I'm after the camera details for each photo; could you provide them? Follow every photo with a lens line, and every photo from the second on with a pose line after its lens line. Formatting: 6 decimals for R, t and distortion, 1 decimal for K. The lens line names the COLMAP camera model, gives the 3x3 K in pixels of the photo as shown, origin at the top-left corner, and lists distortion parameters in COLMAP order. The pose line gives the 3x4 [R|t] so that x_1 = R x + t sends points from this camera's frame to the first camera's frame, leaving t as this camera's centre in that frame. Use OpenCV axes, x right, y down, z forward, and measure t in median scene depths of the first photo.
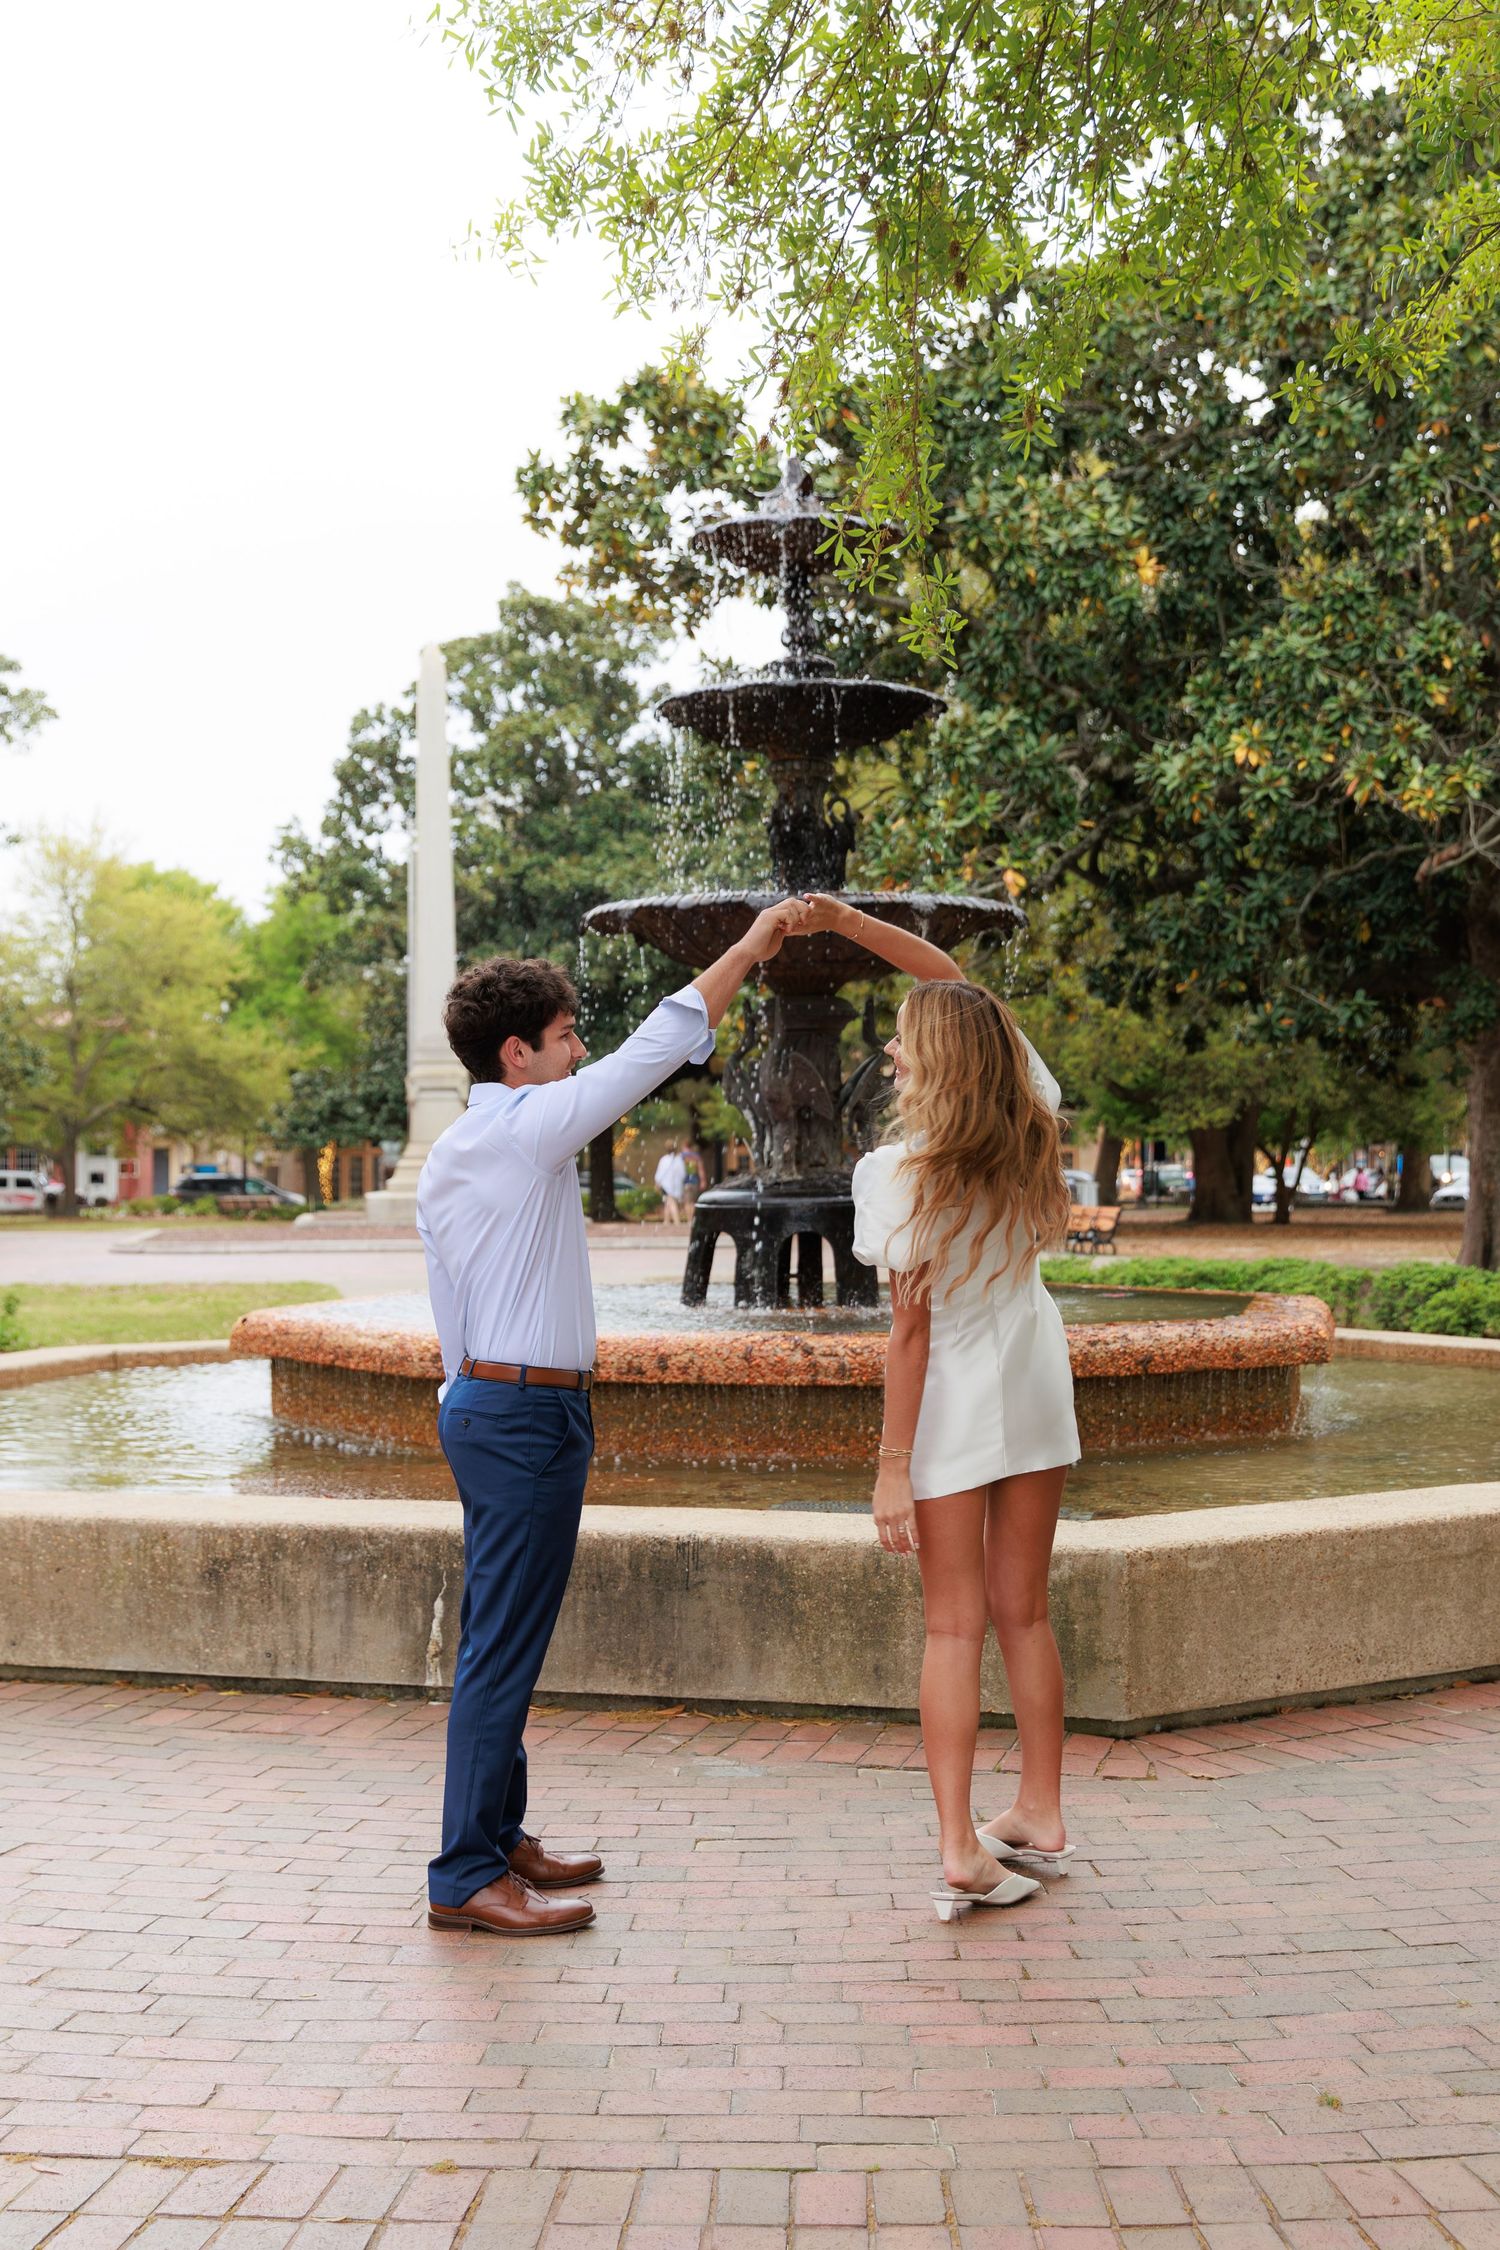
lens RADIAL K [[2751.5, 0, 777.3], [0, 2751.5, 1228.3], [0, 0, 1]] dist [0.011543, 0.004527]
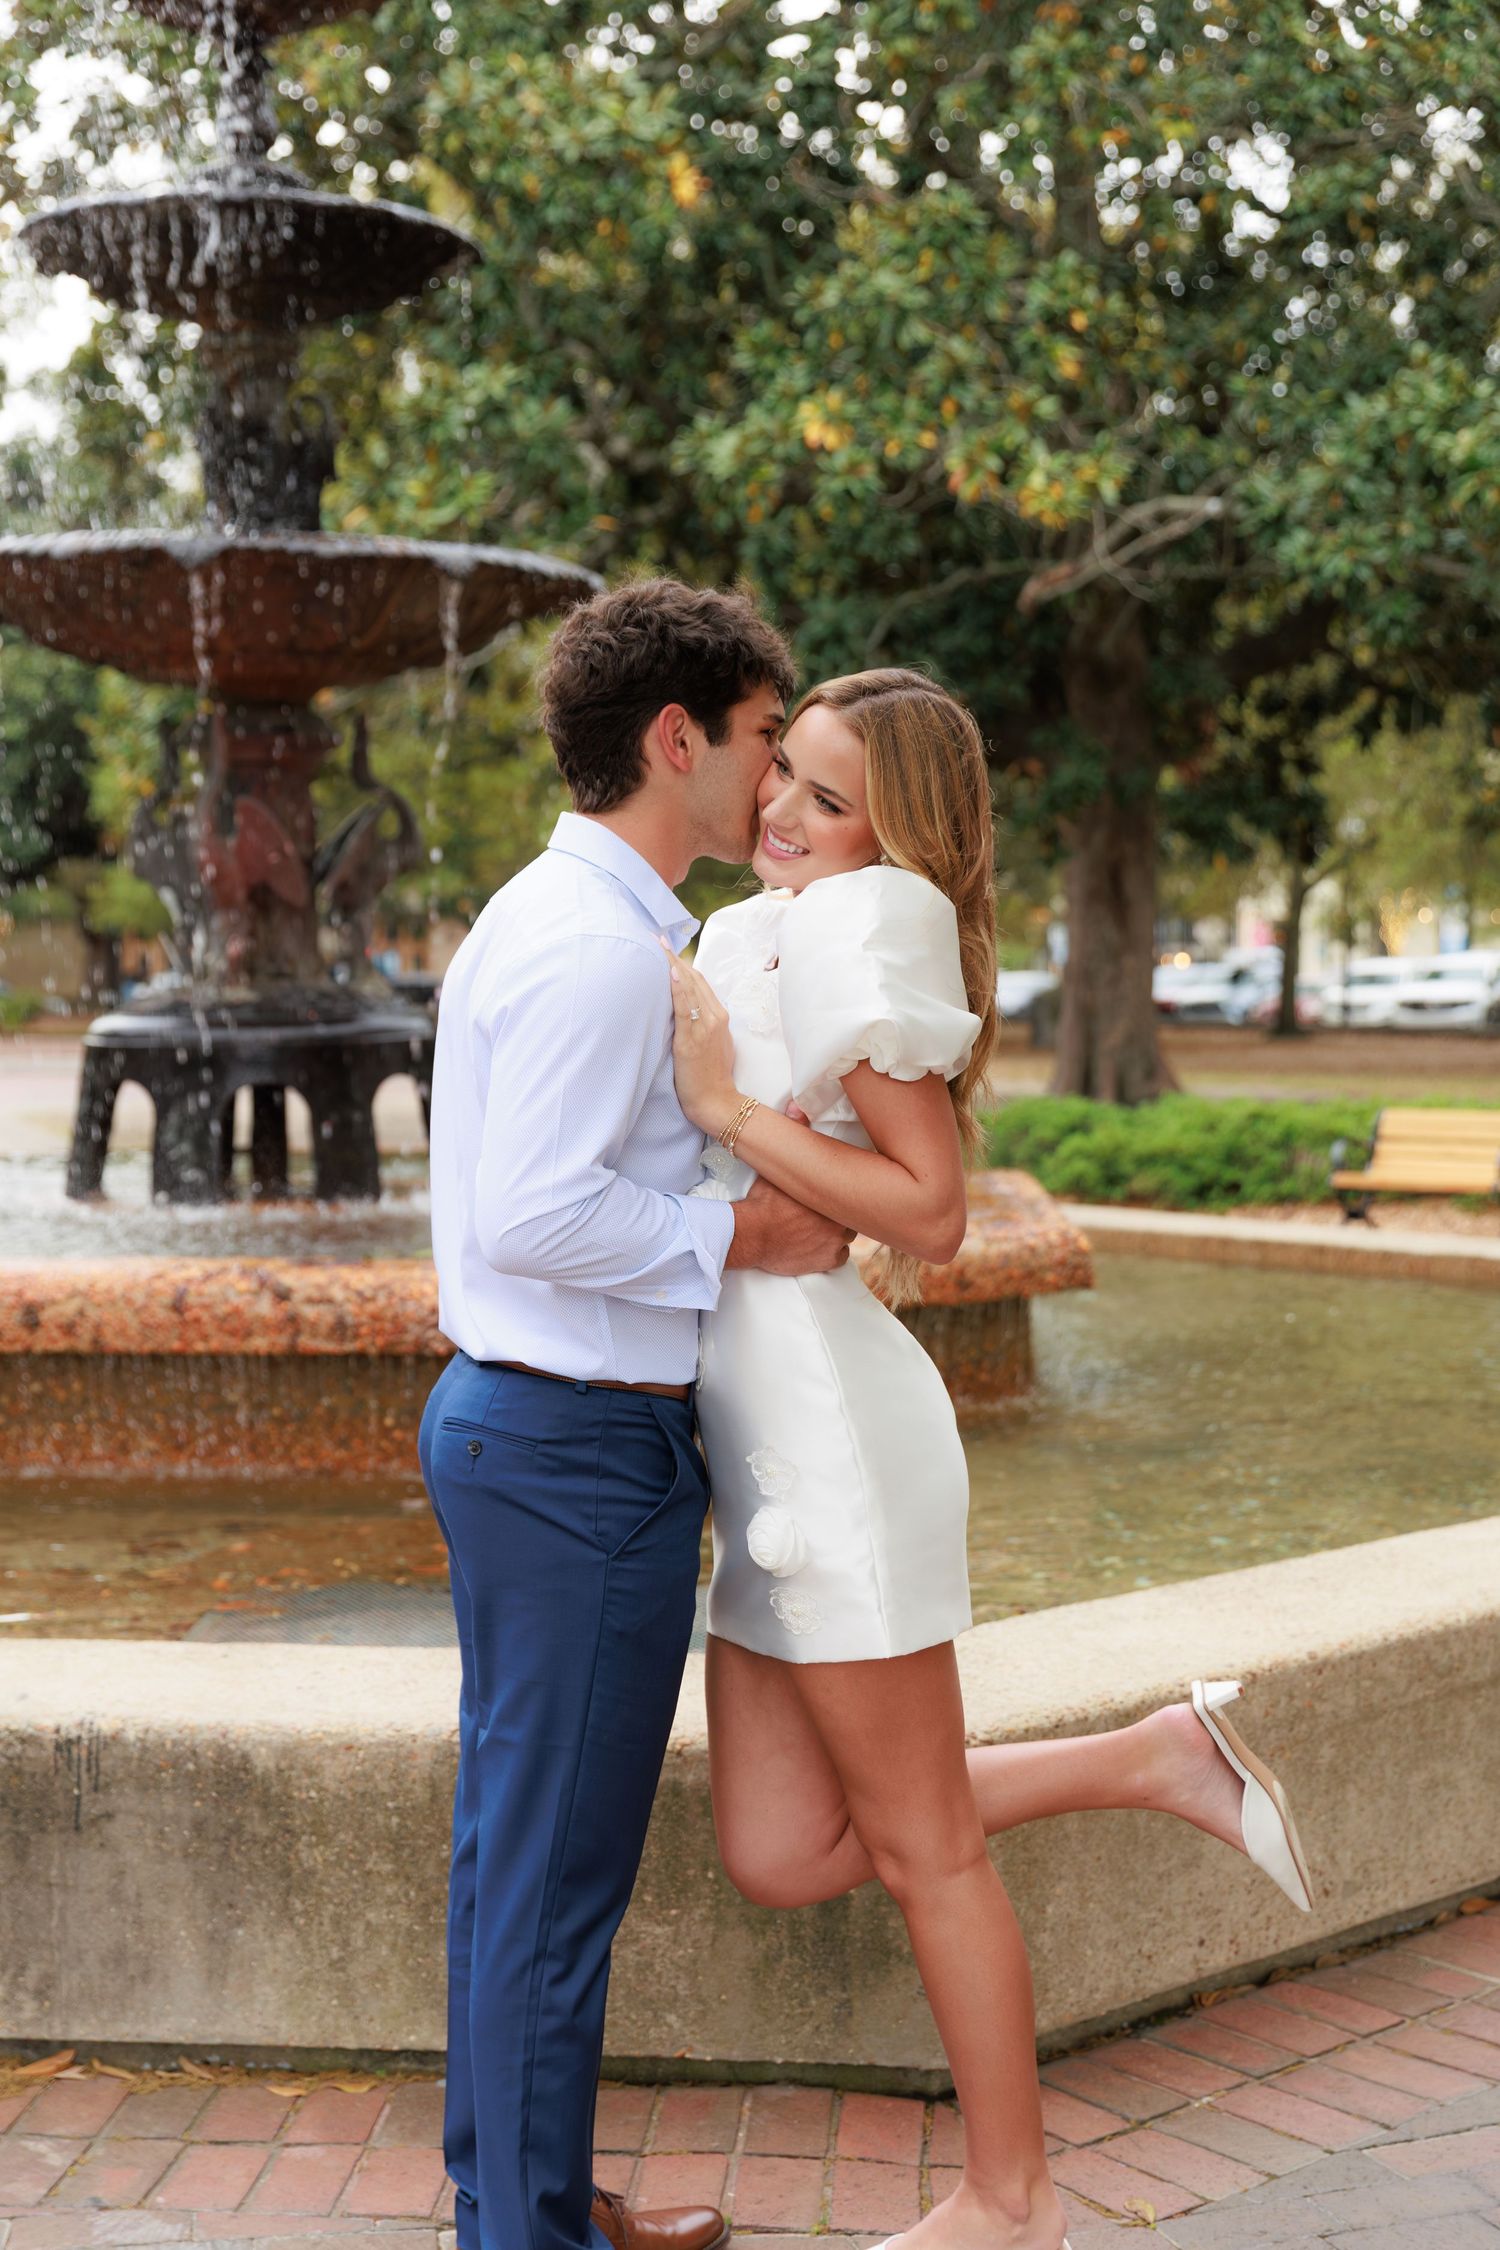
lens RADIAL K [[3167.0, 0, 755.0], [0, 3167.0, 1158.4], [0, 0, 1]] dist [-0.011413, 0.069542]
pose [[0.983992, -0.007282, 0.178064, -0.004320], [0.000565, 0.999287, 0.037745, -0.004589], [-0.178212, -0.037040, 0.983295, 0.137955]]
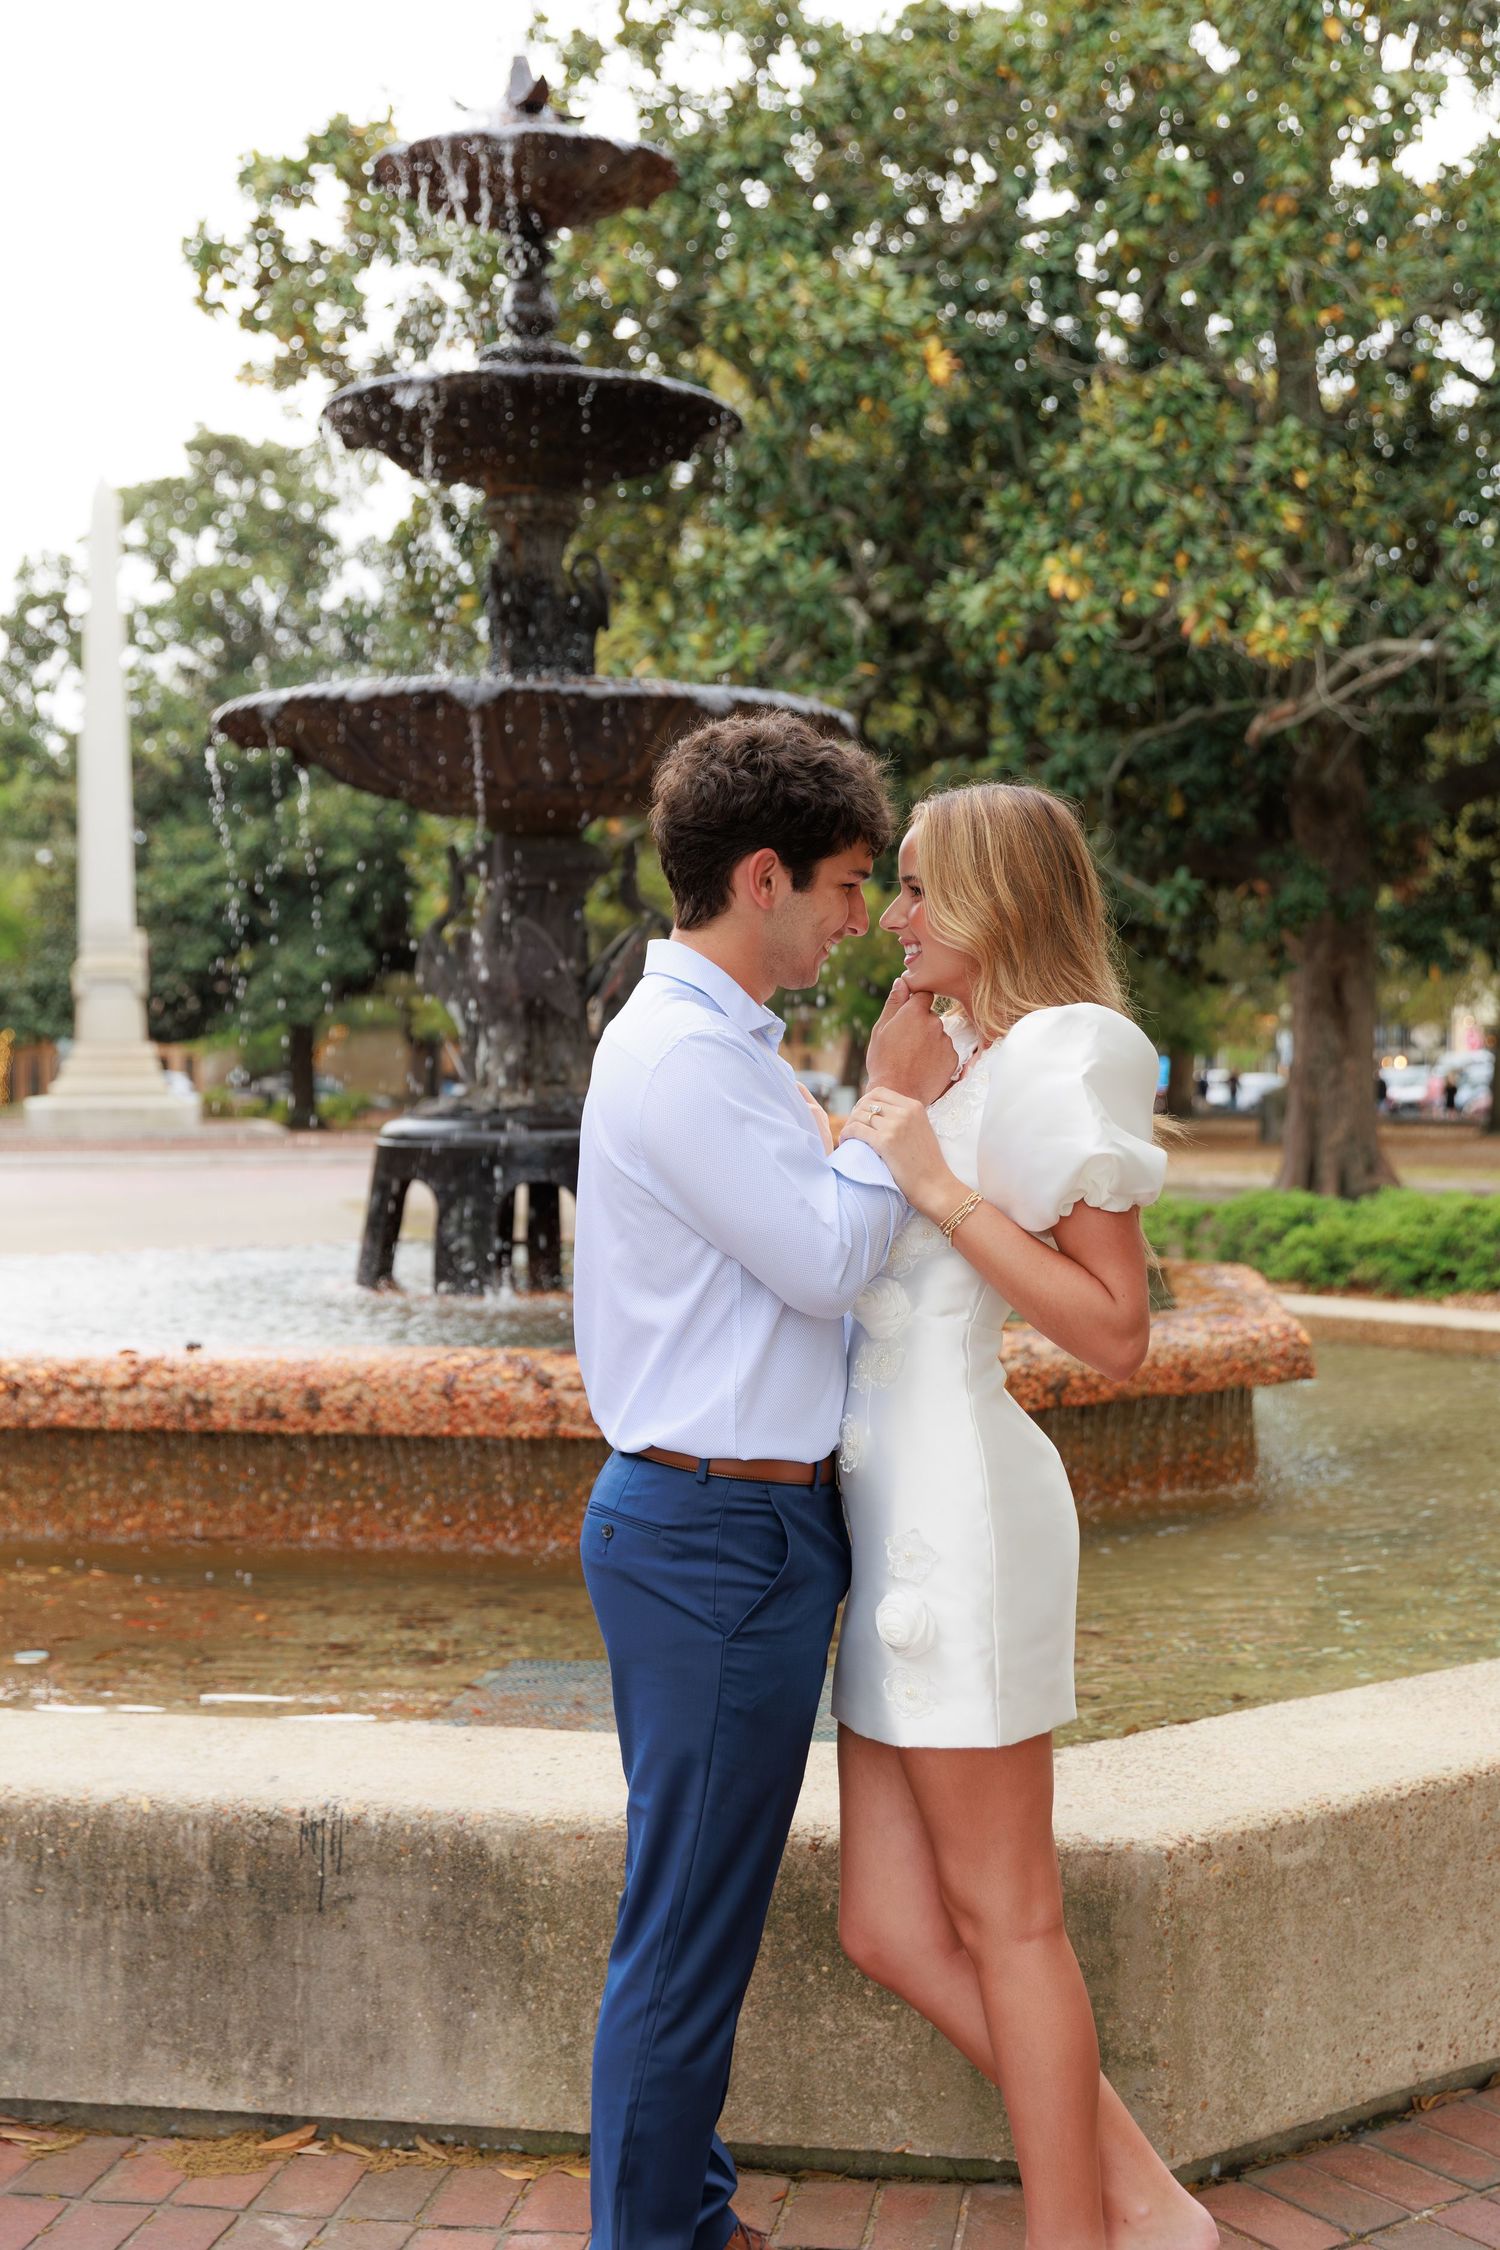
lens RADIAL K [[2853.6, 0, 779.0], [0, 2853.6, 1092.6], [0, 0, 1]] dist [0.004171, 0.016713]
pose [[0.995160, 0.002493, 0.098240, 0.000118], [-0.001141, 0.999904, -0.013822, -0.005767], [-0.098265, 0.013643, 0.995067, 0.150198]]
